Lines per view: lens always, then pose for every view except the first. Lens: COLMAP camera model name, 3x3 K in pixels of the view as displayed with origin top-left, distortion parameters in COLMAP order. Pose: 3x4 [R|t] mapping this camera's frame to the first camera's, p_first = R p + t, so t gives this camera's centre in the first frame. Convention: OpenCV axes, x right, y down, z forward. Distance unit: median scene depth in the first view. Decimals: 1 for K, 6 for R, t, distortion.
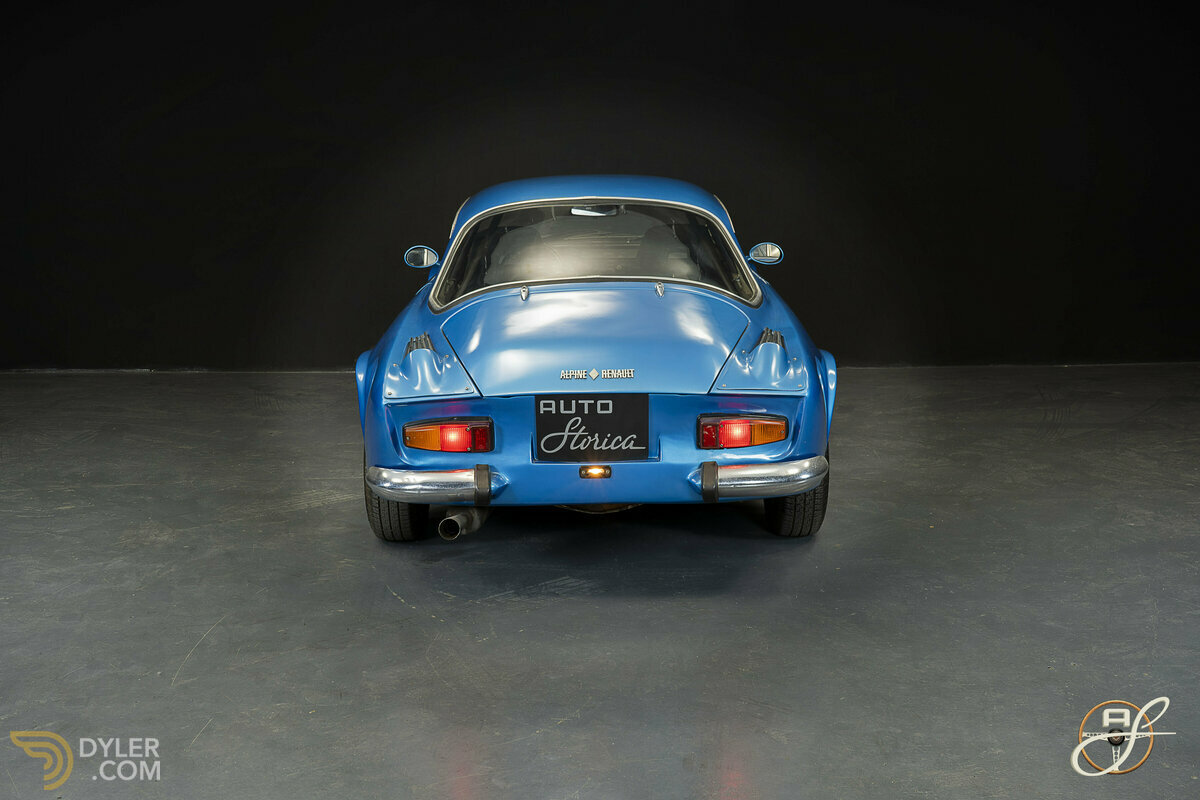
lens RADIAL K [[1399.5, 0, 609.1], [0, 1399.5, 410.8], [0, 0, 1]] dist [0.028416, 0.000000]
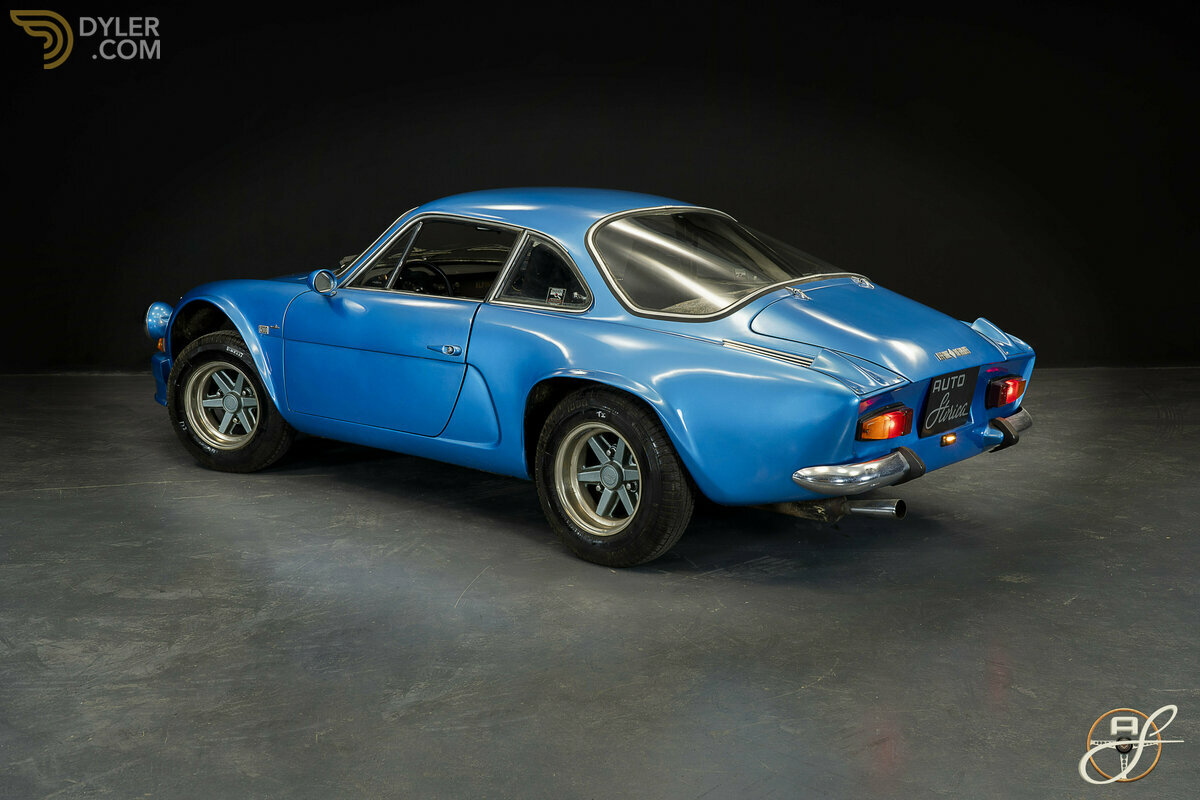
lens RADIAL K [[1399.5, 0, 590.3], [0, 1399.5, 391.4], [0, 0, 1]] dist [0.028416, 0.000000]
pose [[1.000000, 0.000686, 0.000300, -0.139084], [-0.000679, 0.999751, -0.022303, 0.012756], [-0.000315, 0.022303, 0.999751, -0.071052]]
